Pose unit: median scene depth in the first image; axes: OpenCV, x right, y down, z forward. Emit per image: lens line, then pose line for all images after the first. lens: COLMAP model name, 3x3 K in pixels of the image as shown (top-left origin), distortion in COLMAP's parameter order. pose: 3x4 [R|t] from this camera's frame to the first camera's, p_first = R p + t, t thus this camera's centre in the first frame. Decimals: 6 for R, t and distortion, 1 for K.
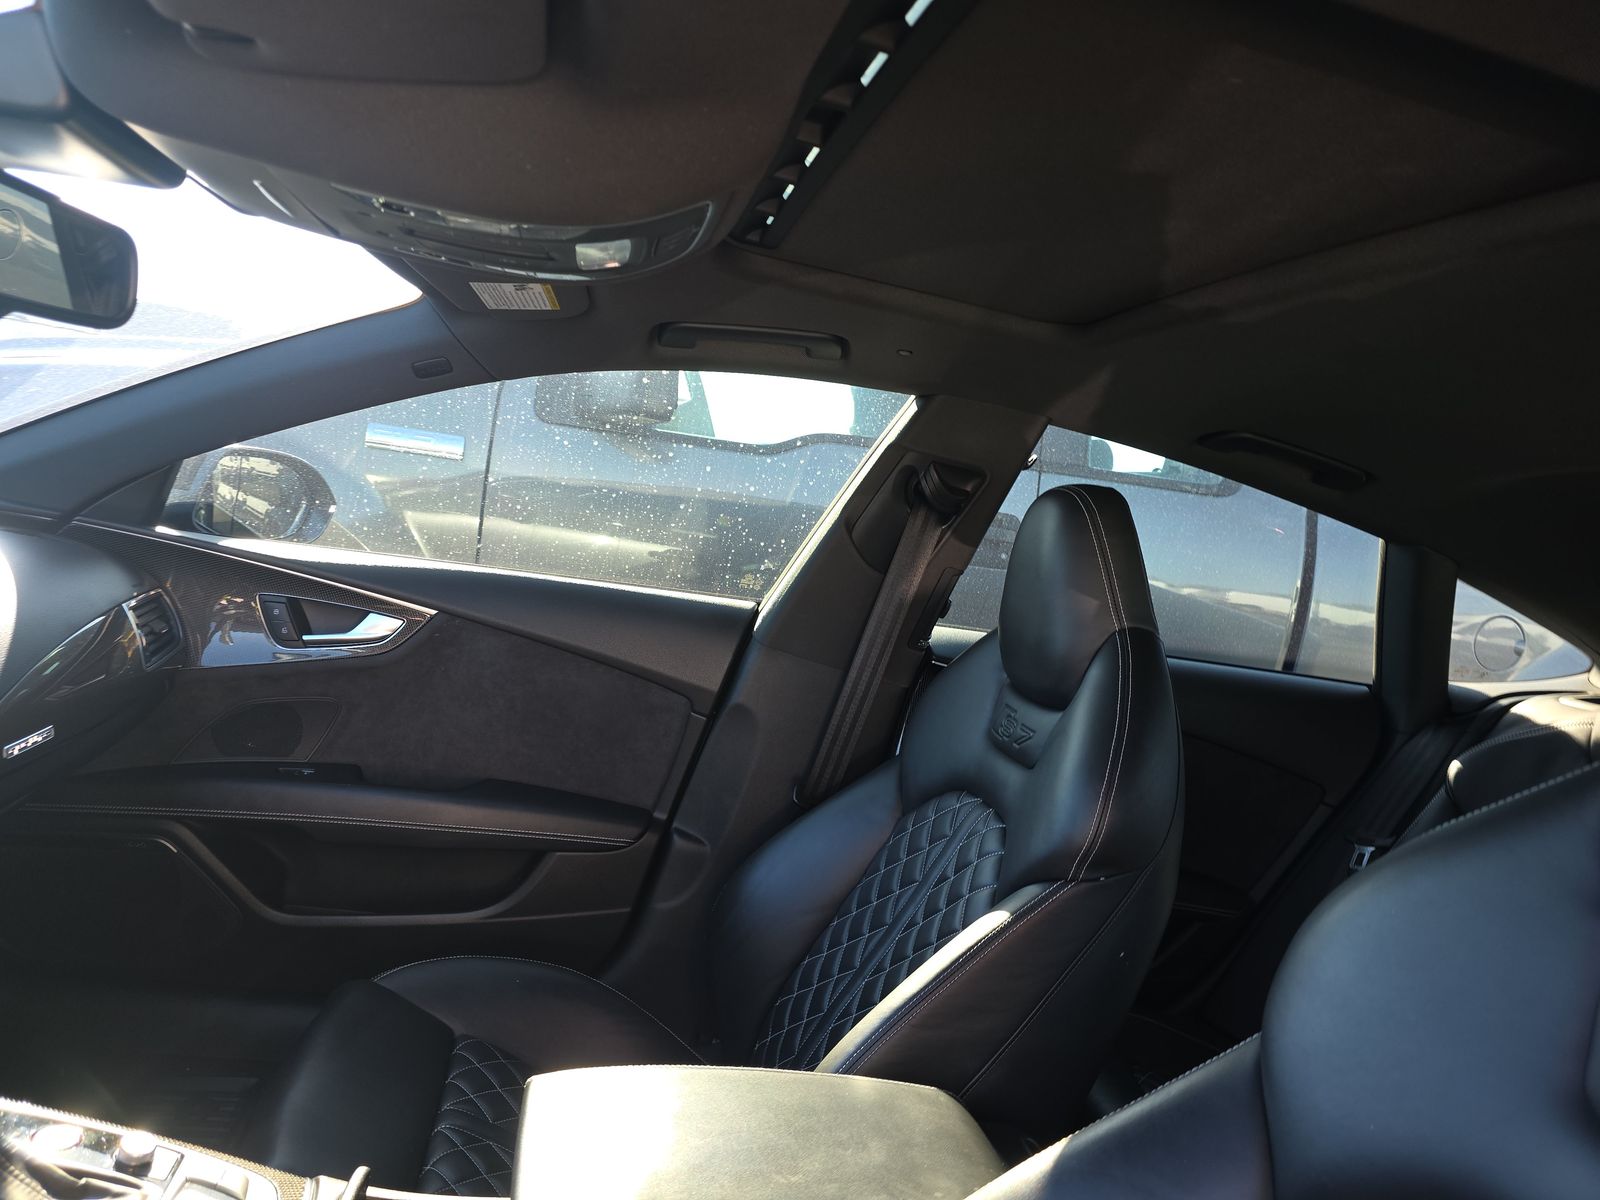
lens RADIAL K [[1071.0, 0, 796.6], [0, 1071.0, 608.6], [0, 0, 1]] dist [0.045075, -0.036312]
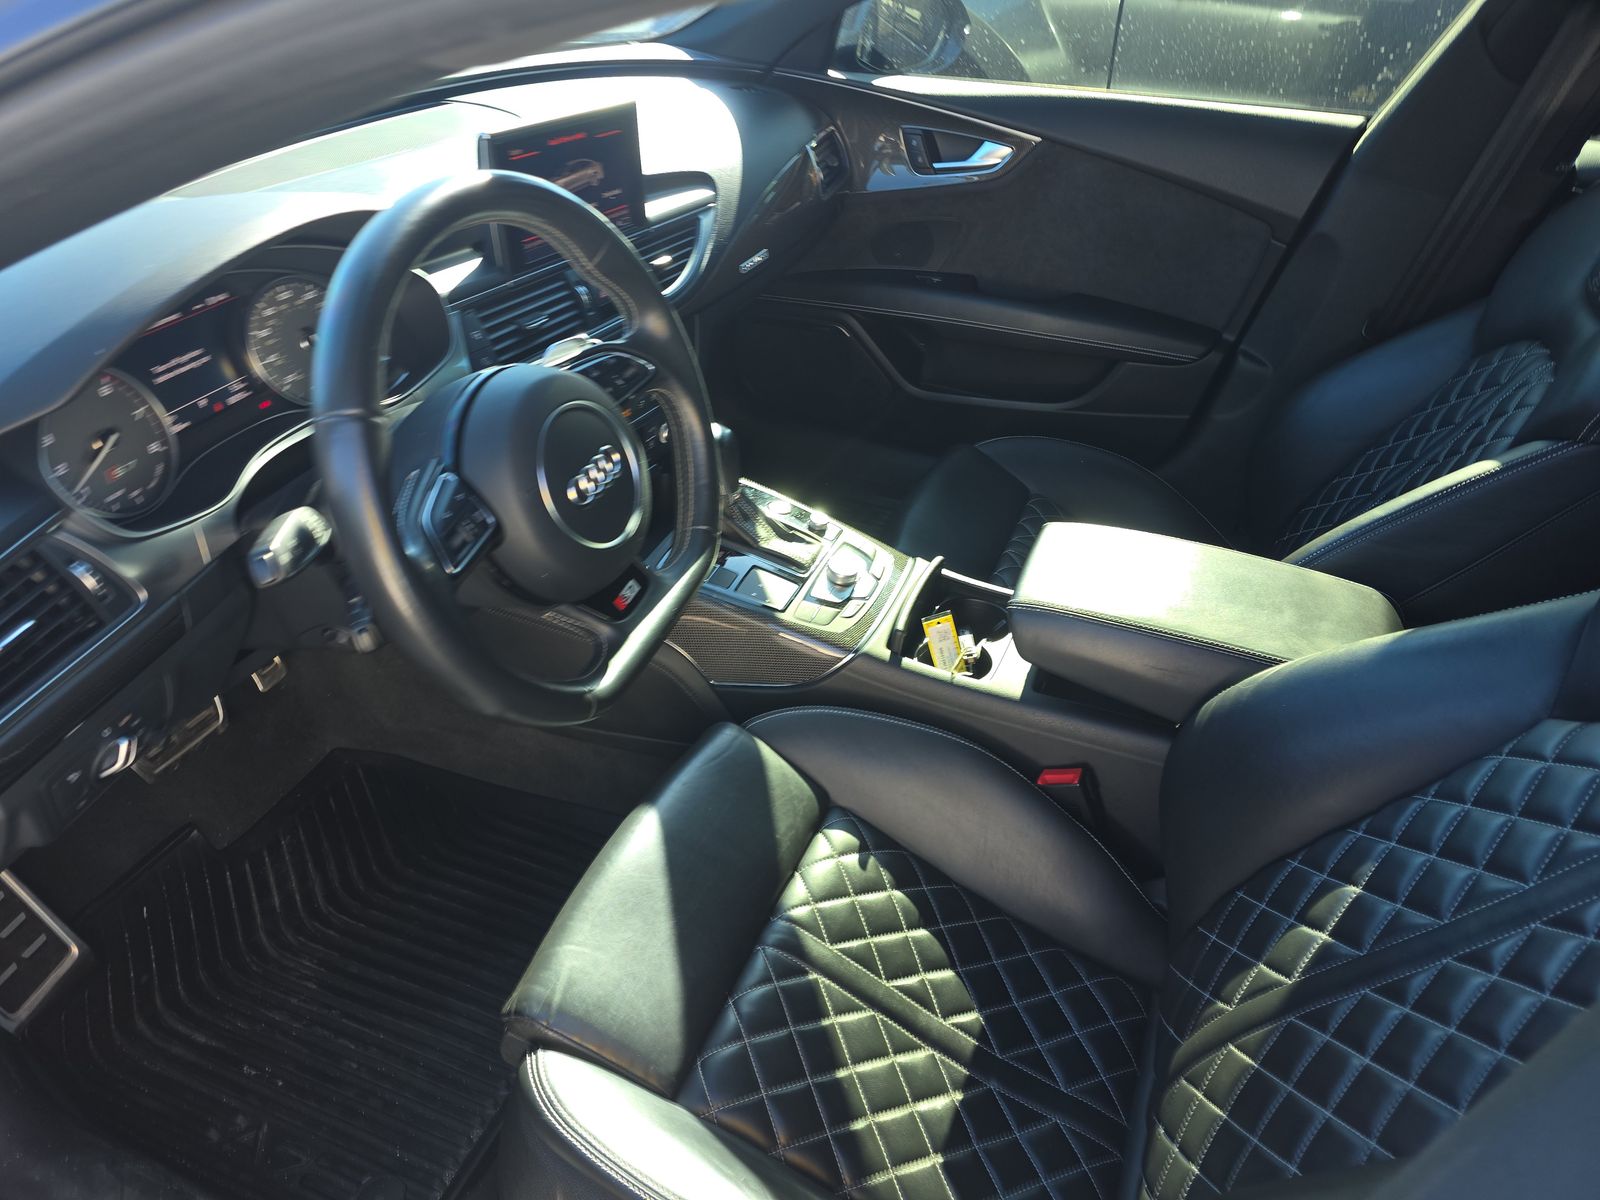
lens RADIAL K [[1105.1, 0, 836.7], [0, 1105.1, 638.2], [0, 0, 1]] dist [0.005489, -0.038078]
pose [[0.843868, 0.215320, -0.491451, 0.172176], [0.040398, 0.887847, 0.458362, -0.073908], [0.535028, -0.406650, 0.740527, -0.191714]]
